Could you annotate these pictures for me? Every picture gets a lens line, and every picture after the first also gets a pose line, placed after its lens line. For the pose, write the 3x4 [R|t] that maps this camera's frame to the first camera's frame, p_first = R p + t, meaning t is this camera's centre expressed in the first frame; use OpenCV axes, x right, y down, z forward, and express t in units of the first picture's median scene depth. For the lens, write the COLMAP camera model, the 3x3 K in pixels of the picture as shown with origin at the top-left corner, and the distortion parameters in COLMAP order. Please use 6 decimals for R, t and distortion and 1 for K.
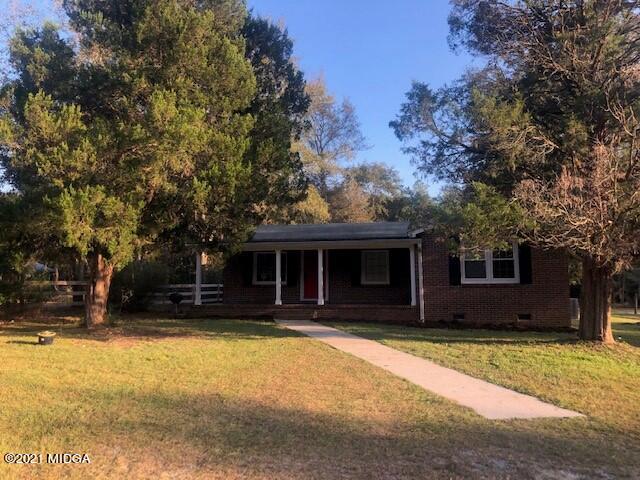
lens RADIAL K [[558.0, 0, 320.0], [0, 558.0, 240.0], [0, 0, 1]] dist [0.051902, -0.057193]
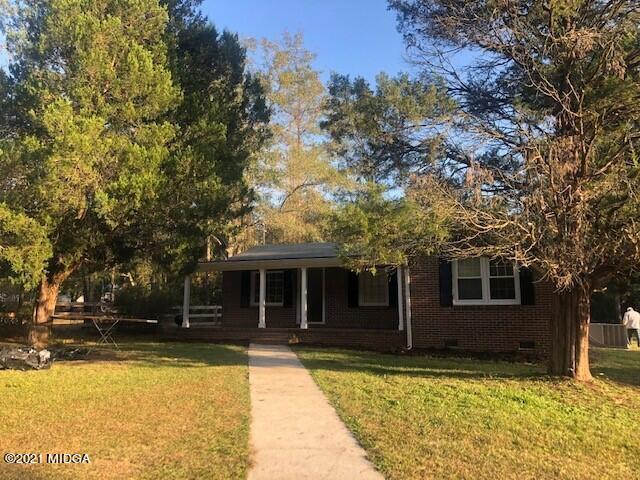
lens RADIAL K [[558.0, 0, 320.0], [0, 558.0, 240.0], [0, 0, 1]] dist [0.051902, -0.057193]
pose [[0.980974, -0.022022, -0.192887, 0.219962], [0.013878, 0.998958, -0.043473, 0.011671], [0.193643, 0.039969, 0.980258, 0.105083]]
